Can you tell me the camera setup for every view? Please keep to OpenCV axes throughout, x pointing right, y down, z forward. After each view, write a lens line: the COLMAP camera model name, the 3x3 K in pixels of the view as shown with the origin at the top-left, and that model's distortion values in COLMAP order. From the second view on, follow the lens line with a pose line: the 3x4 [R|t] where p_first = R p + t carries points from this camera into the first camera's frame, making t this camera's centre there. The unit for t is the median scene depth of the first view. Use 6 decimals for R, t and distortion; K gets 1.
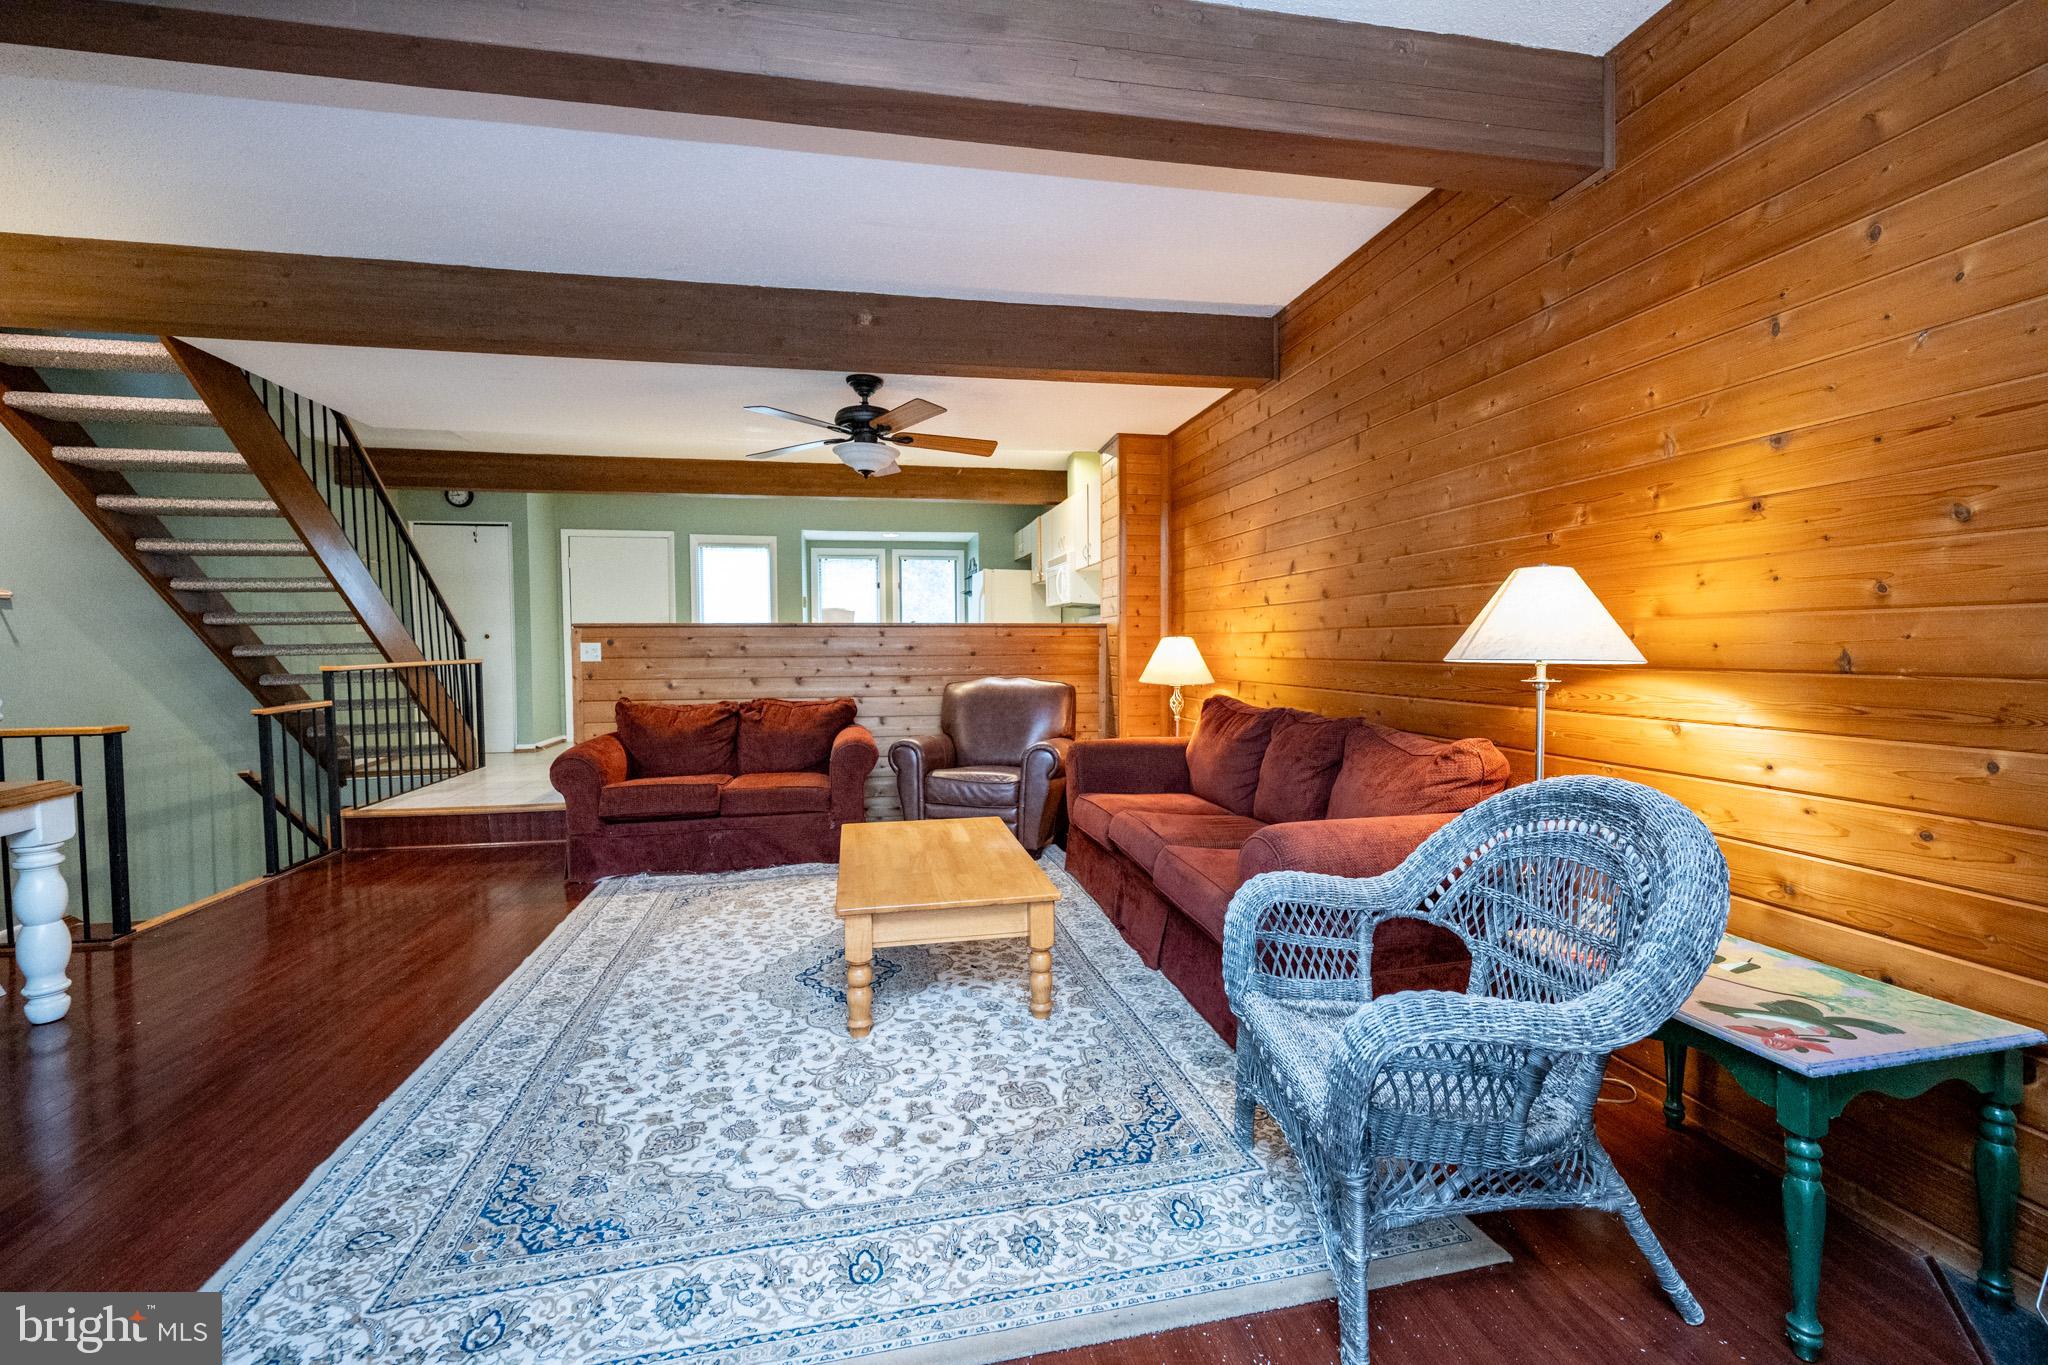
lens RADIAL K [[831.7, 0, 1020.5], [0, 831.7, 690.2], [0, 0, 1]] dist [0.004184, 0.000033]
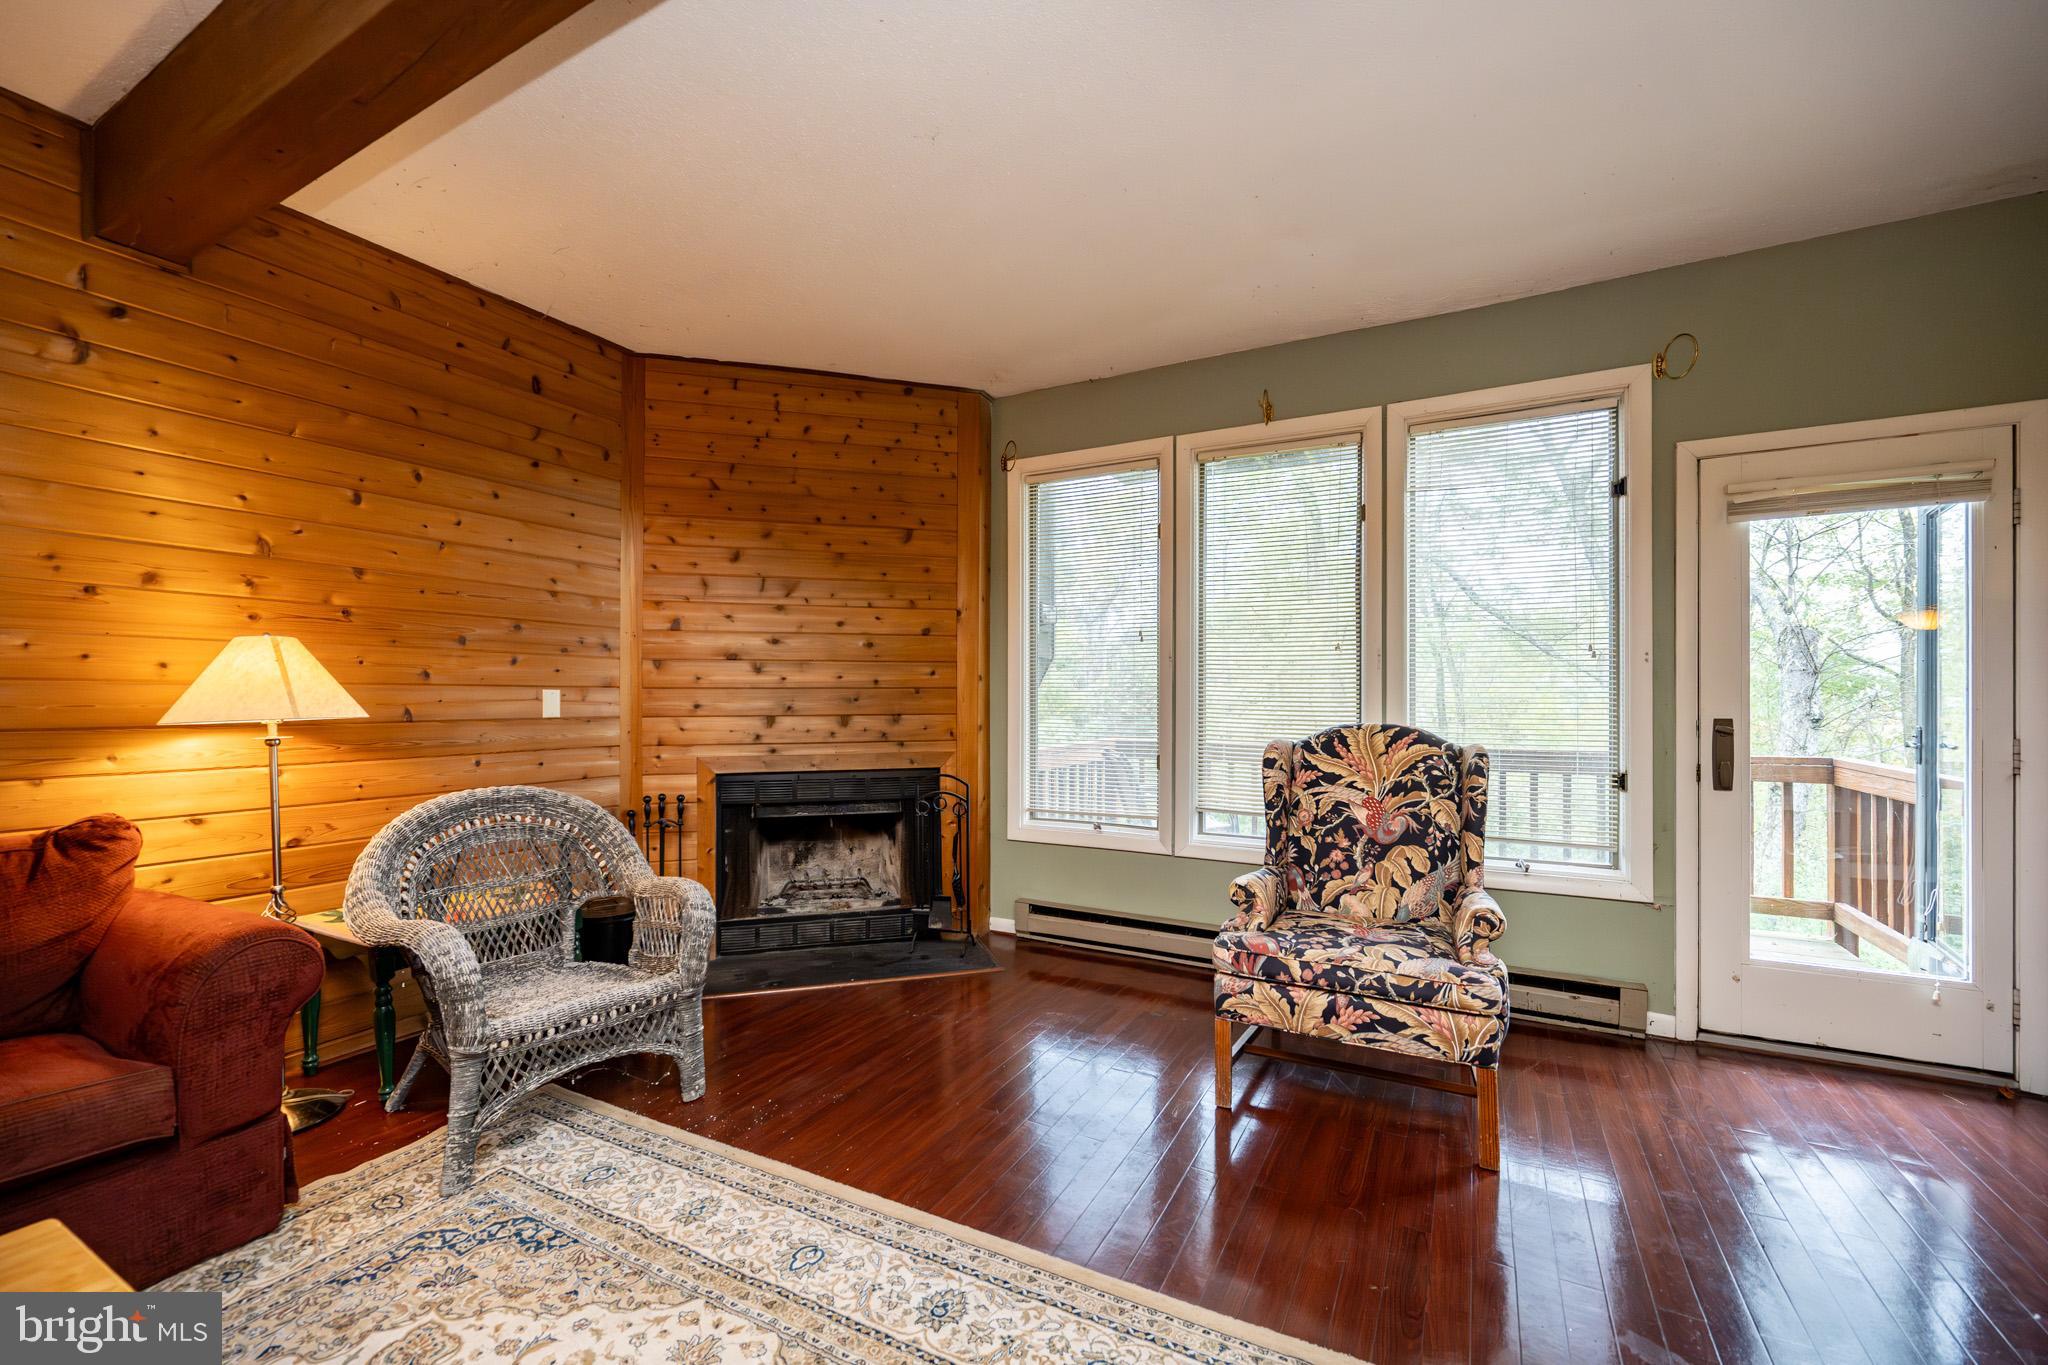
lens RADIAL K [[831.7, 0, 1017.8], [0, 831.7, 708.3], [0, 0, 1]] dist [0.004184, 0.000033]
pose [[-0.762327, 0.005147, 0.647171, -0.431175], [0.044084, 0.998059, 0.043990, -0.028882], [-0.645689, 0.062064, -0.761074, 0.625059]]
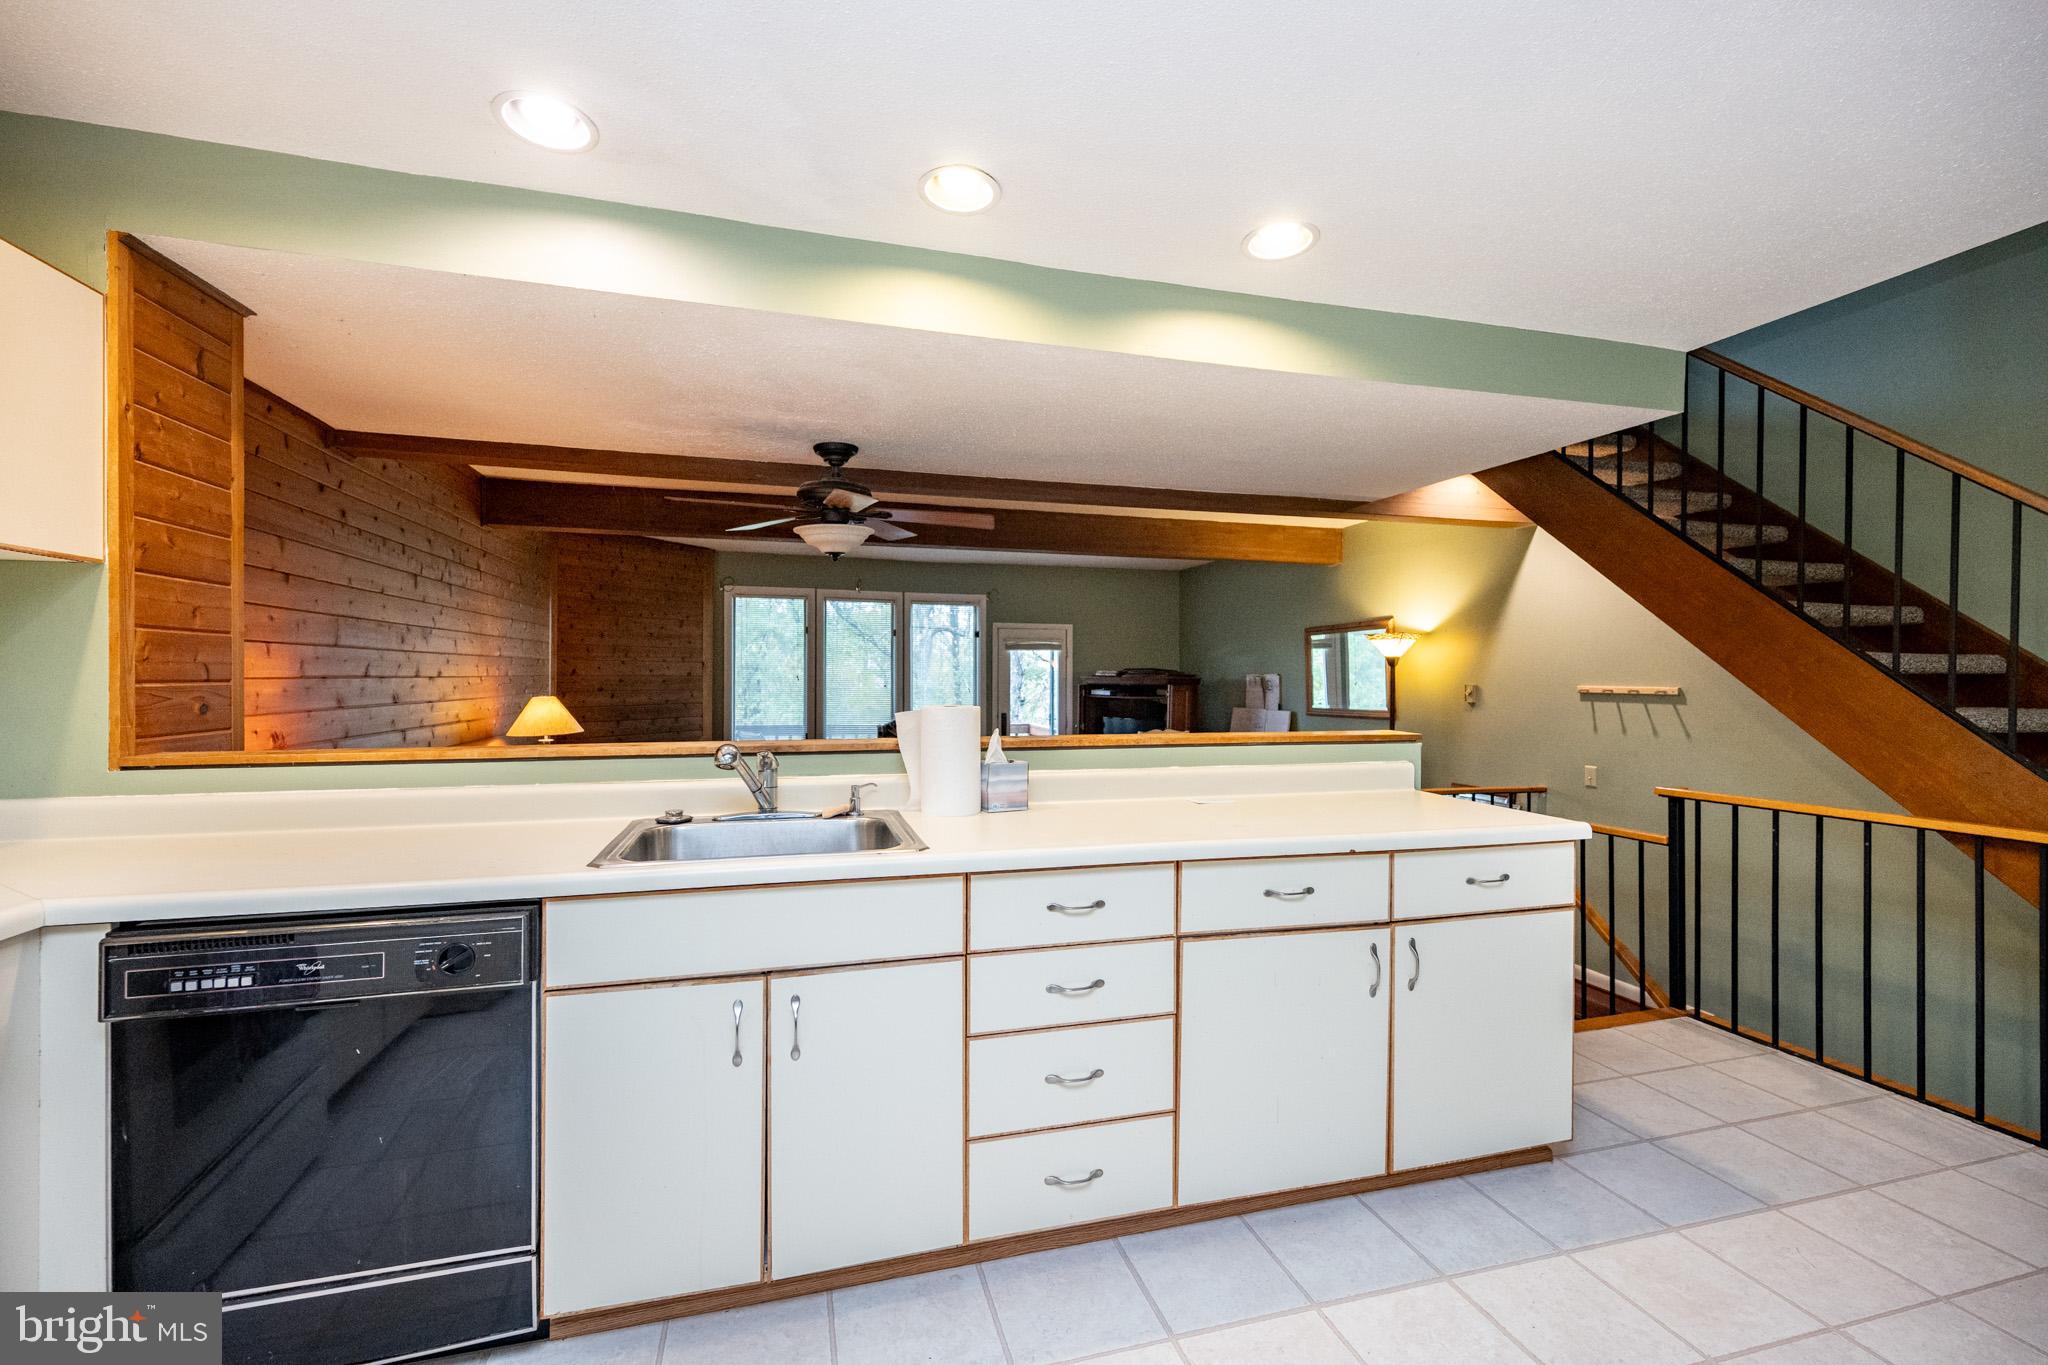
lens RADIAL K [[831.7, 0, 1037.5], [0, 831.7, 666.8], [0, 0, 1]] dist [0.004184, 0.000033]
pose [[-0.996775, 0.002907, -0.080197, -0.342656], [-0.000667, 0.999009, 0.044502, -0.181818], [0.080247, 0.044412, -0.995785, 1.886334]]
